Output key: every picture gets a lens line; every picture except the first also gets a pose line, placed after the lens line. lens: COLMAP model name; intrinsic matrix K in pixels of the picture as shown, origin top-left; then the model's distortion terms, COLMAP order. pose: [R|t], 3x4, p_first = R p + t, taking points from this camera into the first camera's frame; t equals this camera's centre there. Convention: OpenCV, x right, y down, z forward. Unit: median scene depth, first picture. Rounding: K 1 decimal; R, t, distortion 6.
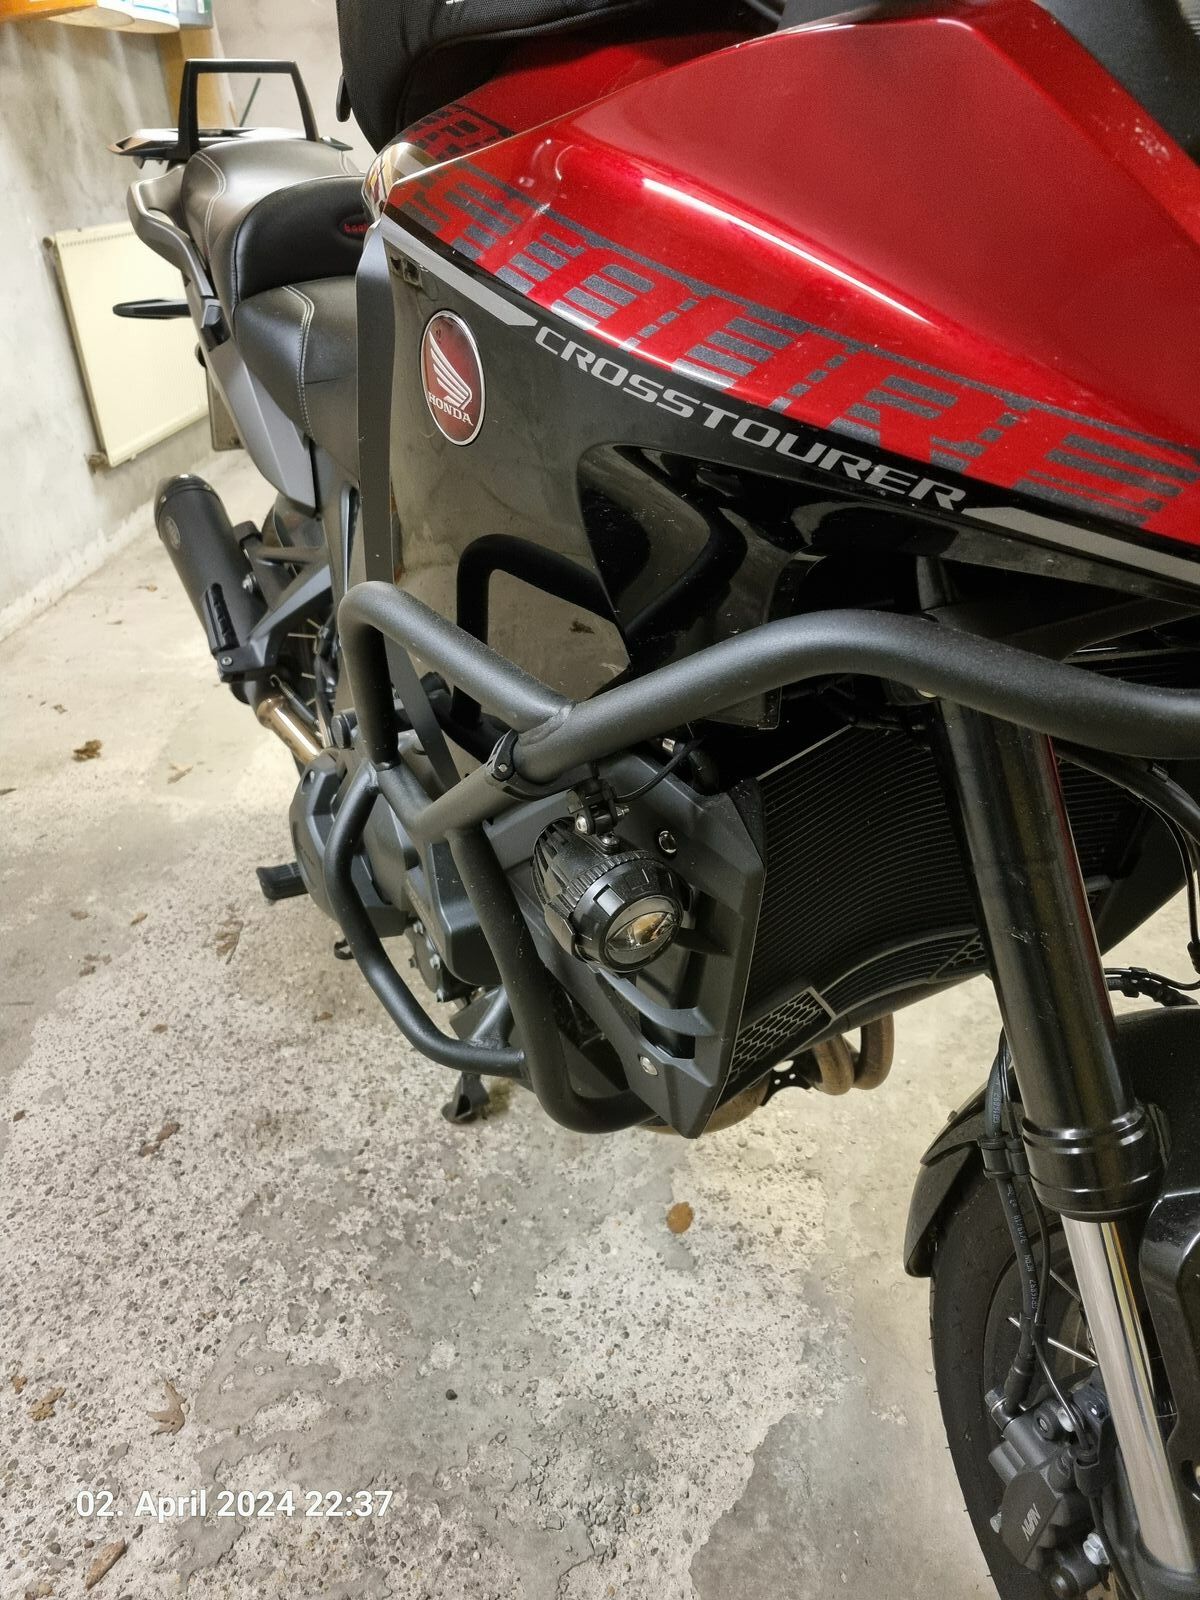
lens RADIAL K [[1210.8, 0, 608.5], [0, 1210.8, 772.2], [0, 0, 1]] dist [0.037627, -0.028686]
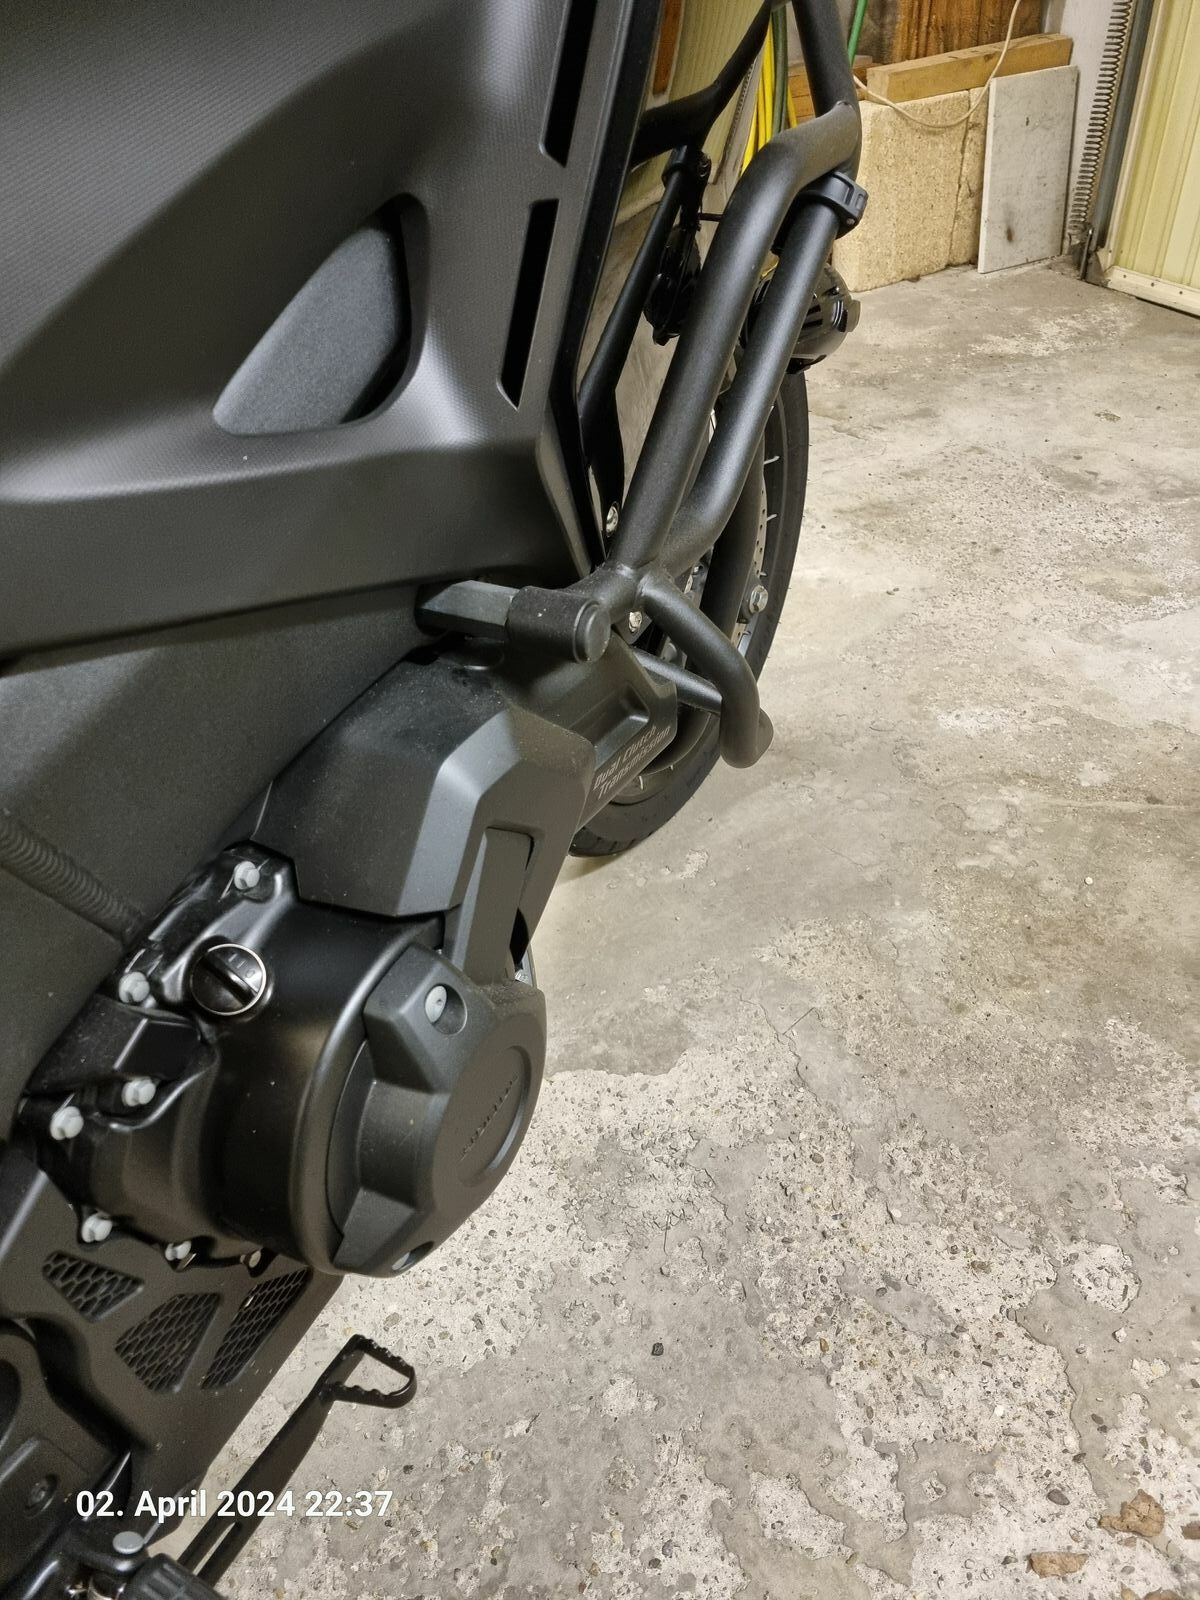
lens RADIAL K [[1210.8, 0, 591.0], [0, 1210.8, 791.3], [0, 0, 1]] dist [0.037627, -0.028686]
pose [[-0.541003, -0.464170, 0.701329, -0.466759], [0.457730, 0.537070, 0.708547, -0.287673], [-0.705549, 0.704345, -0.078092, 0.744495]]
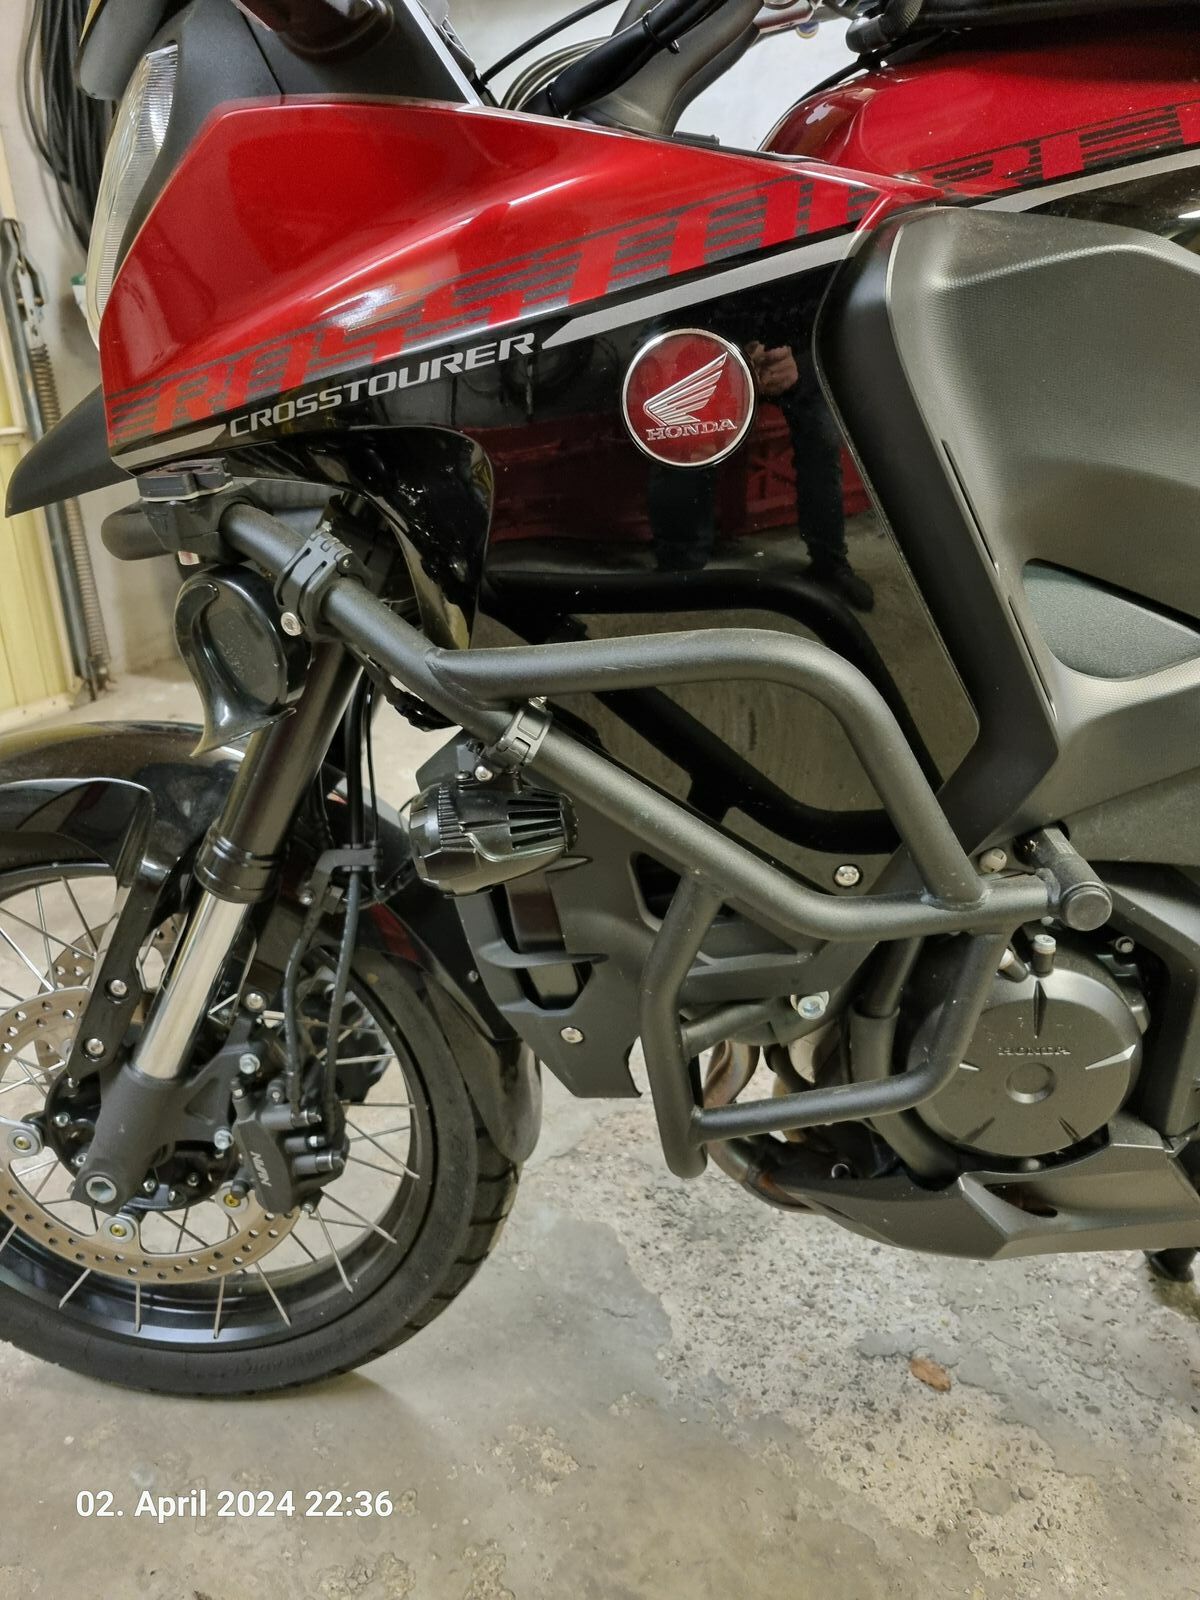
lens RADIAL K [[1210.8, 0, 605.0], [0, 1210.8, 787.3], [0, 0, 1]] dist [0.037627, -0.028686]
pose [[-0.507434, 0.395333, -0.765651, 0.712638], [-0.359223, 0.710601, 0.604983, -0.399102], [0.783243, 0.582029, -0.218571, 0.792364]]
